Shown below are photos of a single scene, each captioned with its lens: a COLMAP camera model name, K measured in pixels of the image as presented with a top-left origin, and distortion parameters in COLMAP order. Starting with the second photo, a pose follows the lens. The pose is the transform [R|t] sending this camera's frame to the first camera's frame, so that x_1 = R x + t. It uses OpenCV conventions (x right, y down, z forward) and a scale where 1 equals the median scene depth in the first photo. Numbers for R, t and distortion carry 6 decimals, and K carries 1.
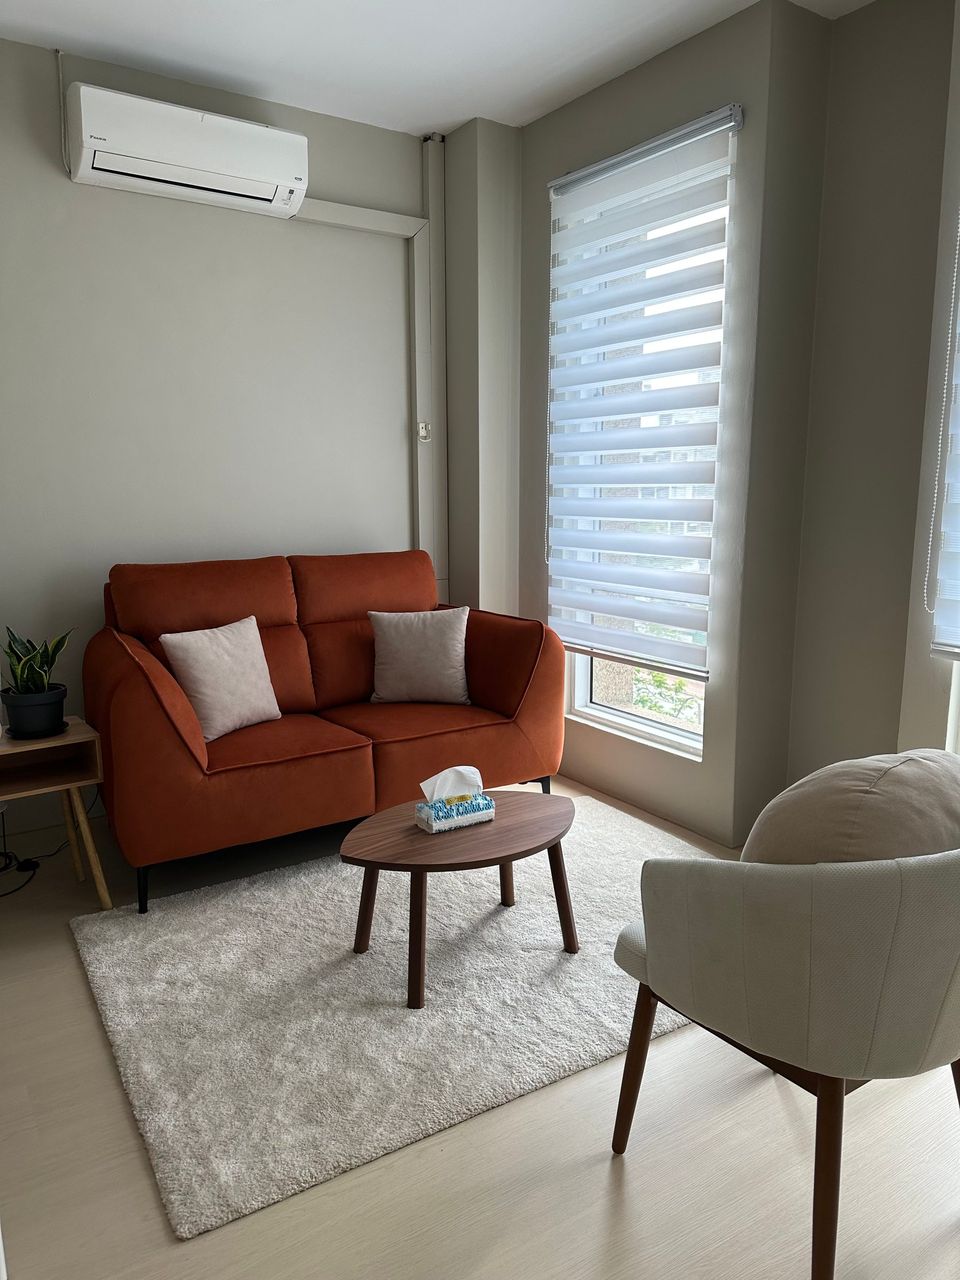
lens RADIAL K [[888.7, 0, 480.0], [0, 888.7, 640.0], [0, 0, 1]] dist [-0.034555, 0.003642]
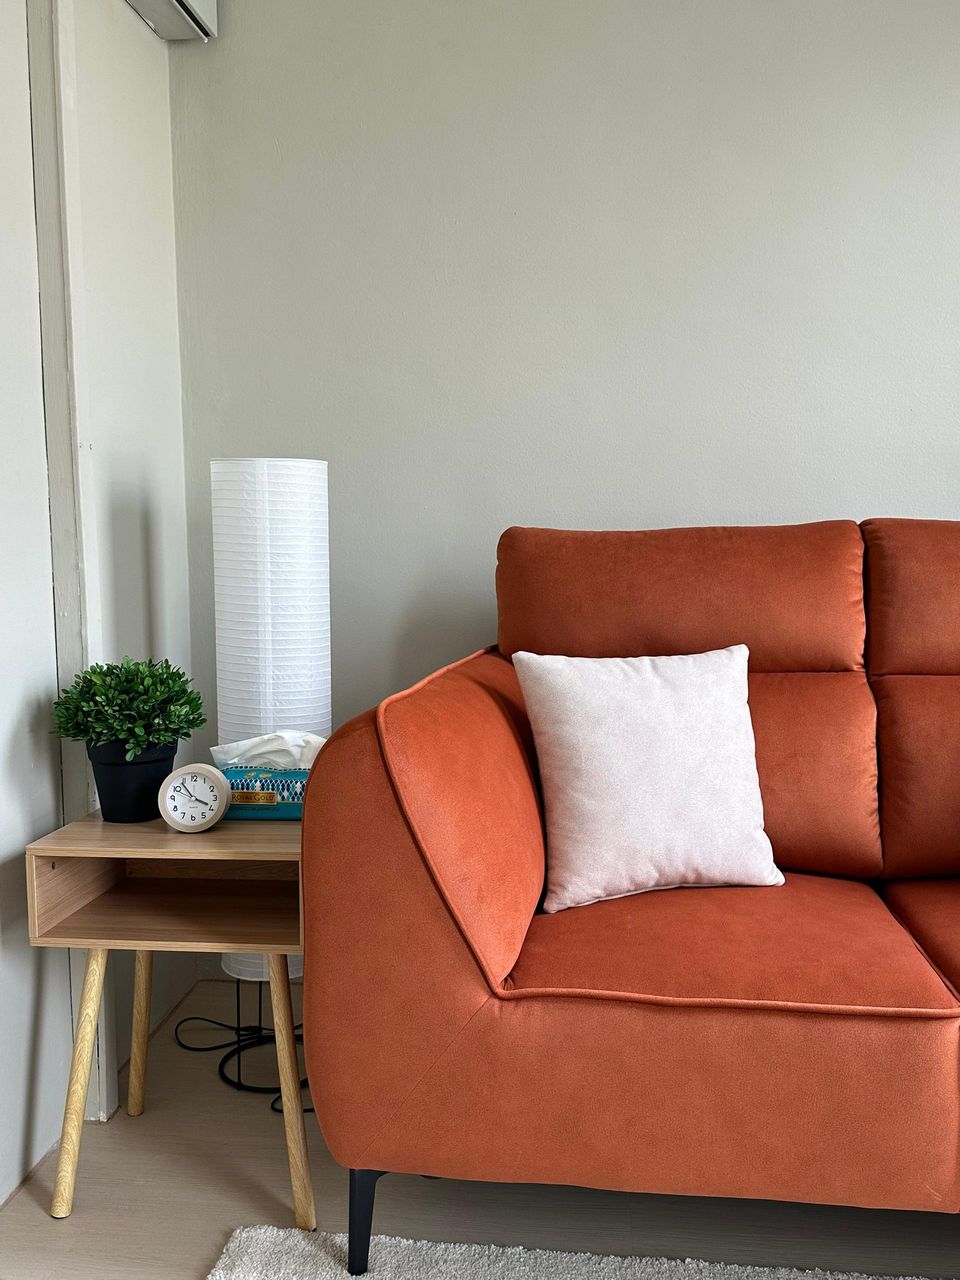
lens RADIAL K [[1107.1, 0, 480.0], [0, 1107.1, 640.0], [0, 0, 1]] dist [-0.002344, -0.001265]
pose [[0.744986, 0.051065, -0.665122, 0.015478], [-0.101467, 0.994139, -0.037325, 0.006431], [0.659318, 0.095294, 0.745801, 0.490076]]
